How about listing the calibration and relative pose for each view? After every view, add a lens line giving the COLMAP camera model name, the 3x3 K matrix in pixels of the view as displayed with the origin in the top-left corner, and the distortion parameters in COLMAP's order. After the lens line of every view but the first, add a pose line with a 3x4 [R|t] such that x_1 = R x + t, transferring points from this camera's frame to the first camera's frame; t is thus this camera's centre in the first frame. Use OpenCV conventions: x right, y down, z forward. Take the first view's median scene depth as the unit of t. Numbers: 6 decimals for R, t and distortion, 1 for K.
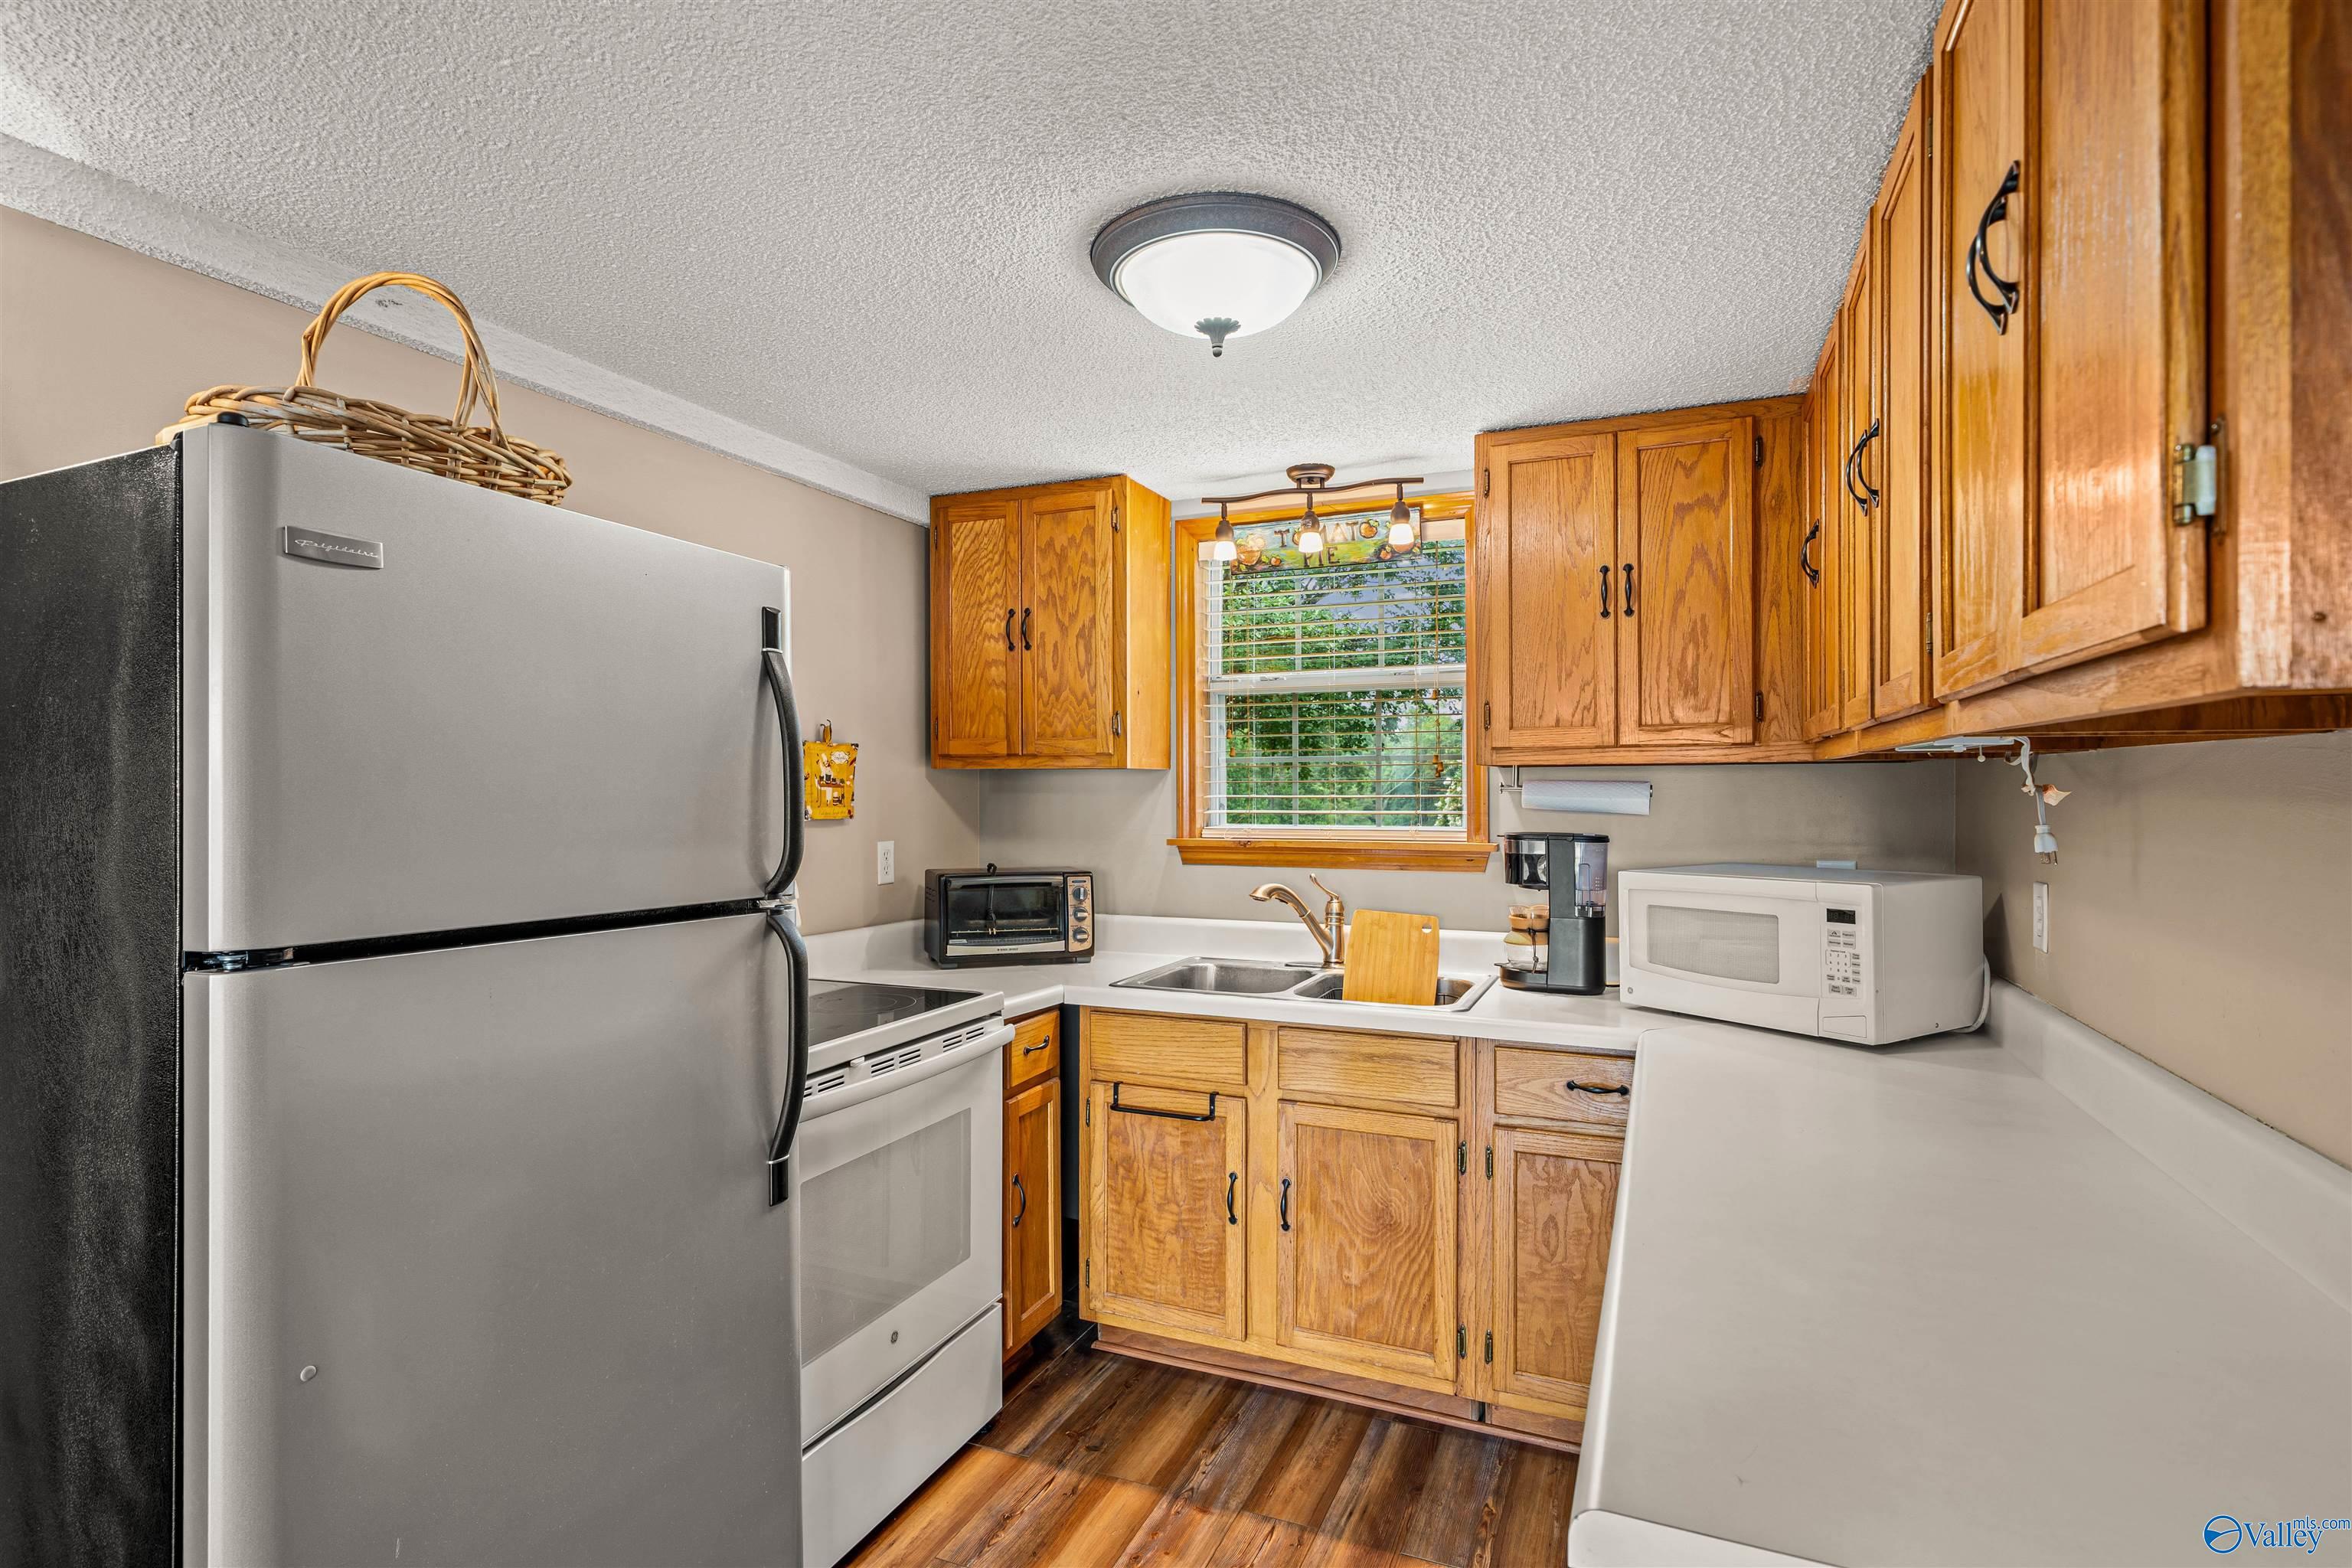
lens RADIAL K [[1160.2, 0, 1174.8], [0, 1160.2, 785.5], [0, 0, 1]] dist [-0.005520, -0.000525]
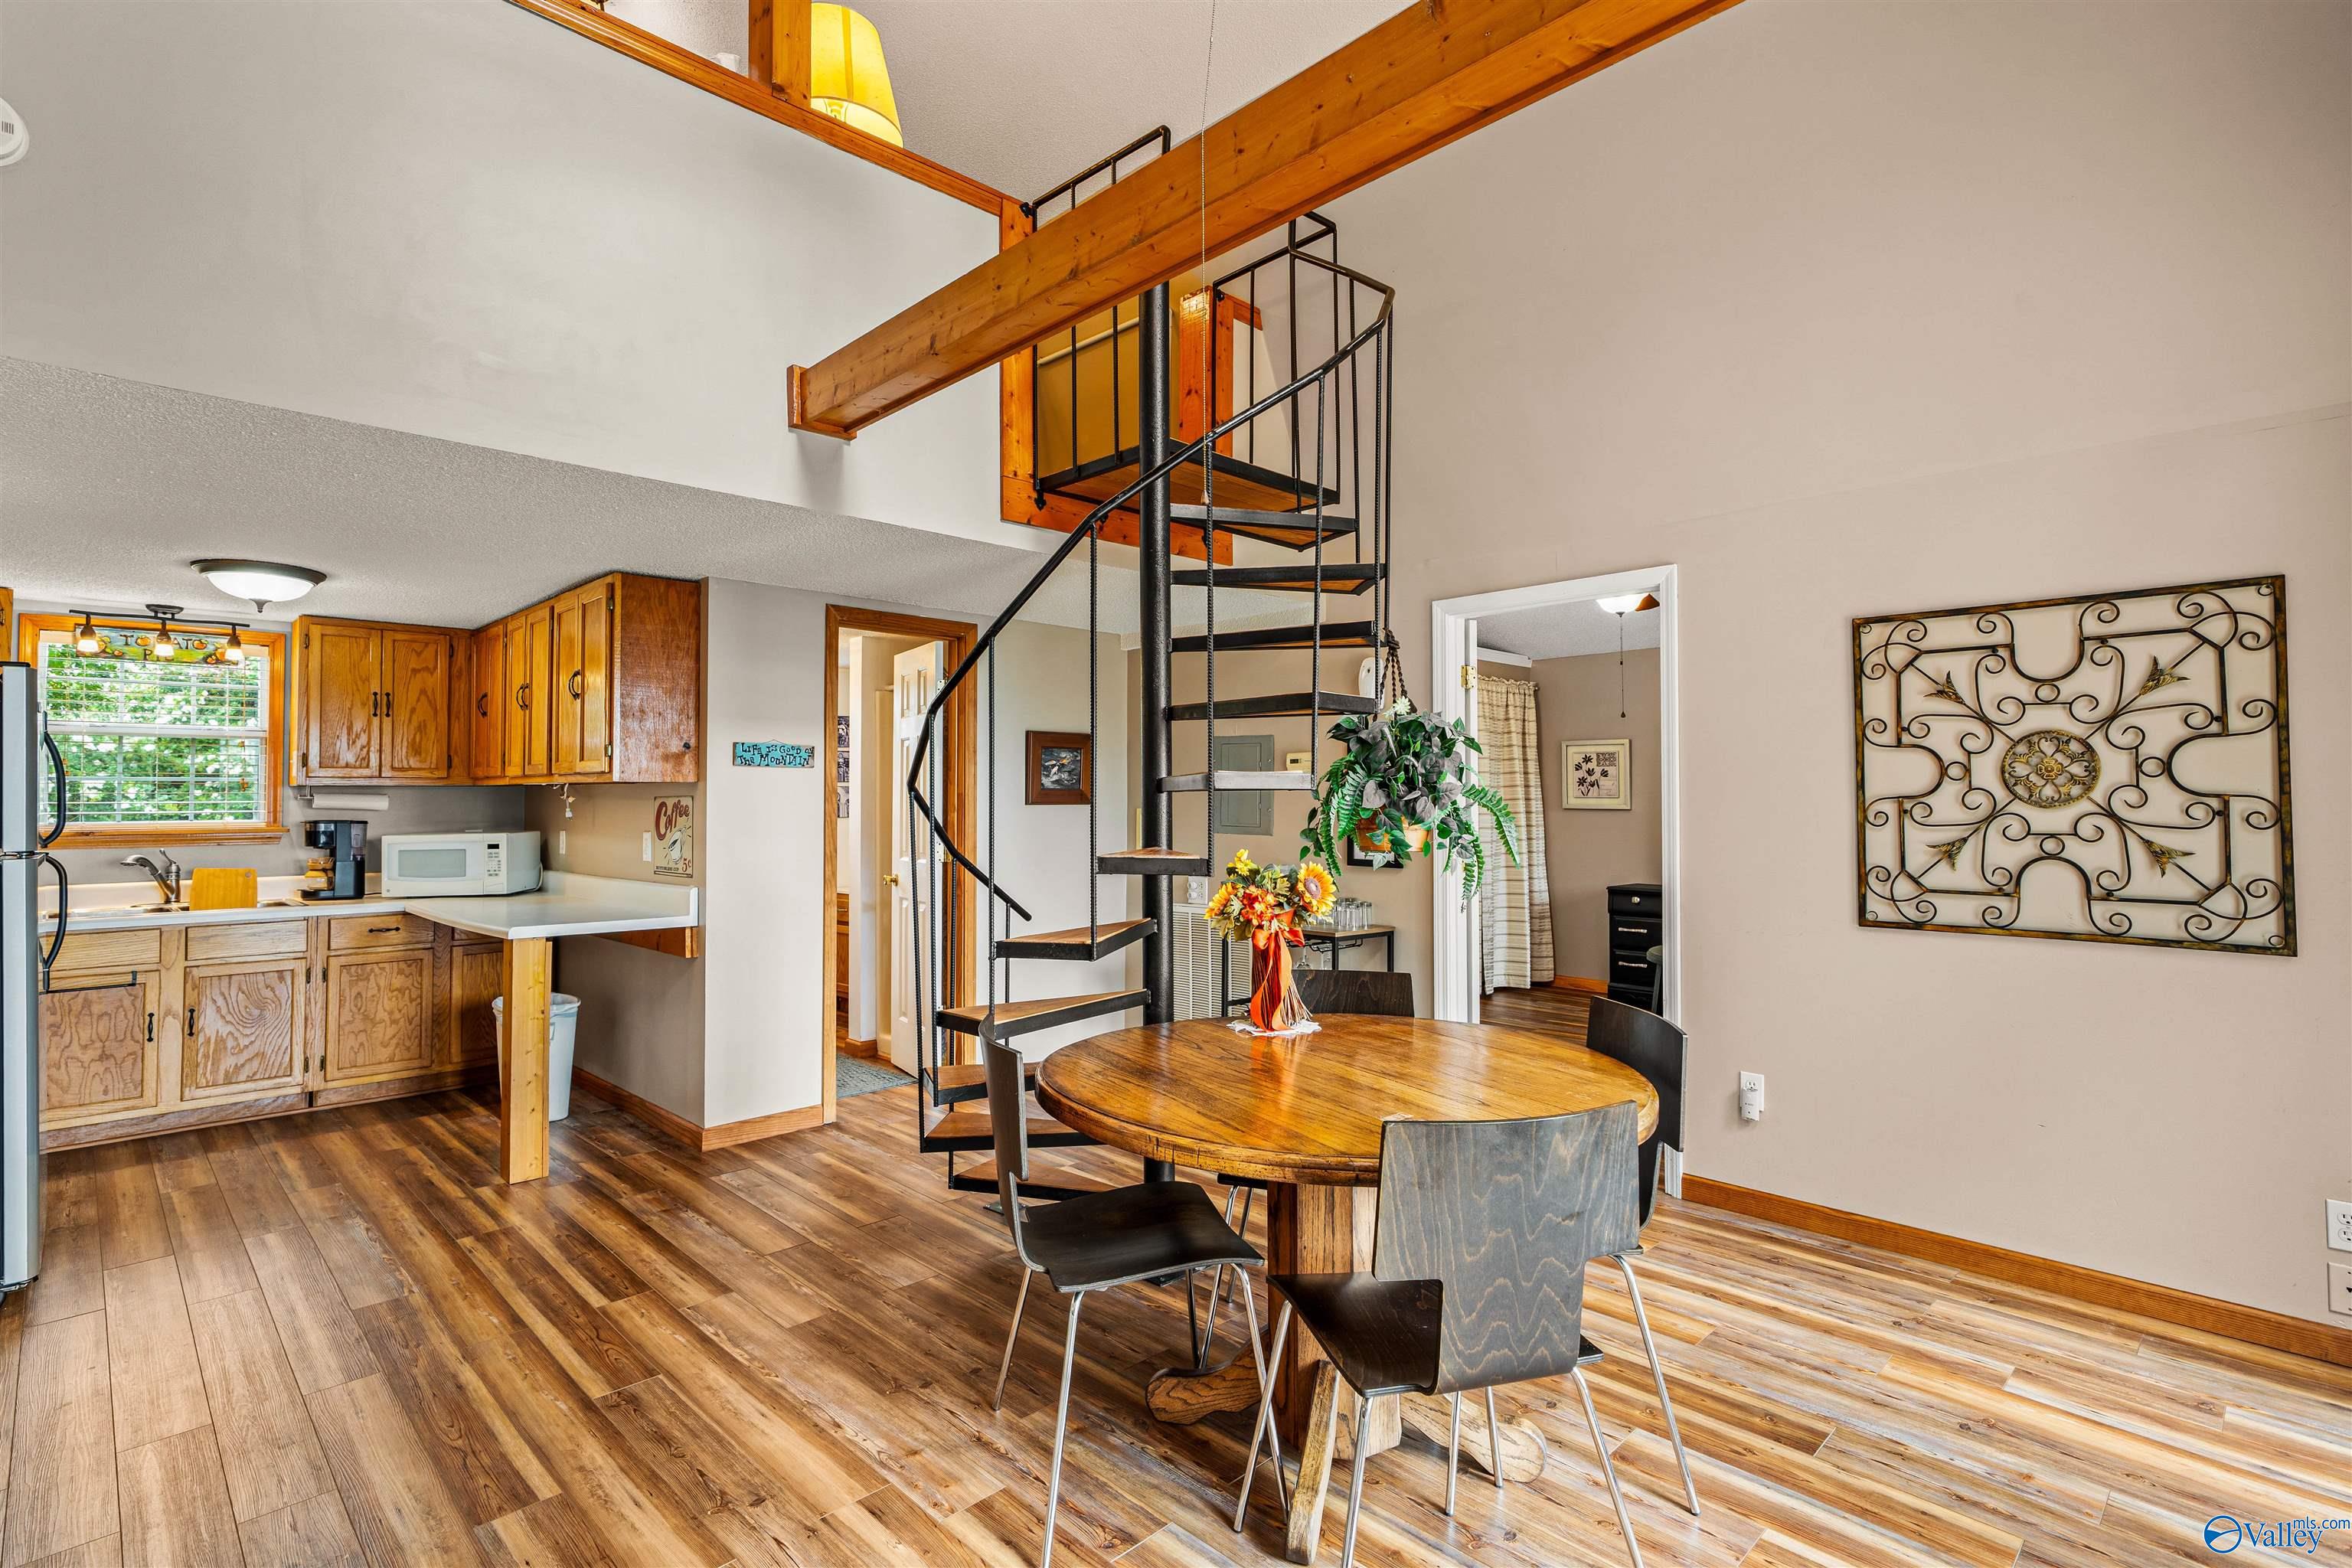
lens RADIAL K [[1106.2, 0, 1168.5], [0, 1106.2, 768.9], [0, 0, 1]] dist [0.002259, 0.000195]
pose [[0.371744, 0.021807, 0.928079, -0.984730], [-0.002862, 0.999746, -0.022345, -0.008029], [-0.928331, 0.005651, 0.371712, -1.118744]]
